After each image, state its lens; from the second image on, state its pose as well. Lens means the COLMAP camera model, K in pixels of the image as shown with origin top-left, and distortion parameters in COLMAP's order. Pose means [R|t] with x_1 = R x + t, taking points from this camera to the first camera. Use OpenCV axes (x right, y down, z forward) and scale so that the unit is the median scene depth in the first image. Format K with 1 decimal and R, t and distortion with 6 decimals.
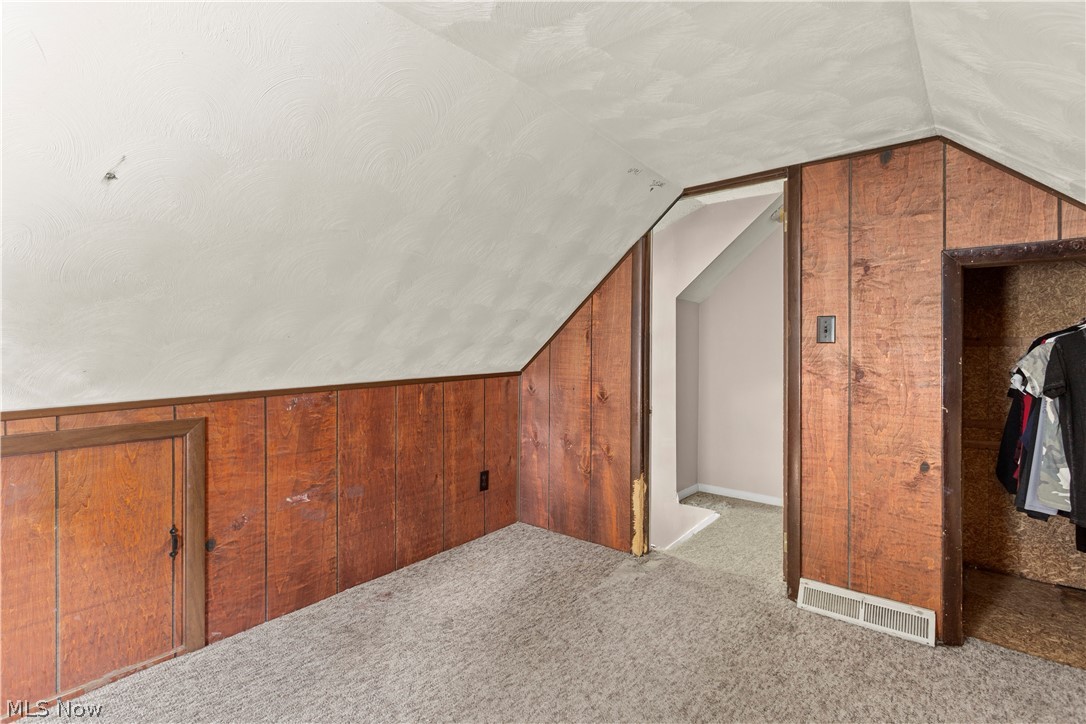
lens RADIAL K [[526.1, 0, 550.6], [0, 526.1, 354.0], [0, 0, 1]] dist [-0.001329, -0.000470]
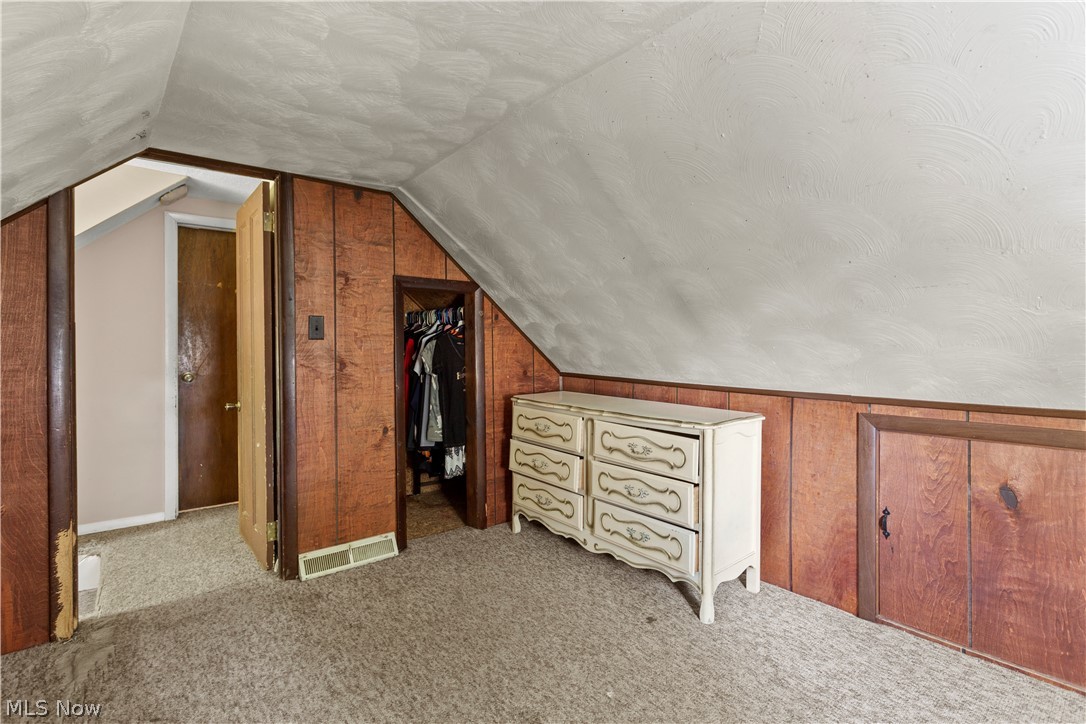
lens RADIAL K [[526.1, 0, 550.6], [0, 526.1, 354.0], [0, 0, 1]] dist [-0.001329, -0.000470]
pose [[0.186802, -0.016660, 0.982256, -0.525456], [0.013948, 0.999800, 0.014305, 0.001412], [-0.982299, 0.011028, 0.186997, 0.297549]]
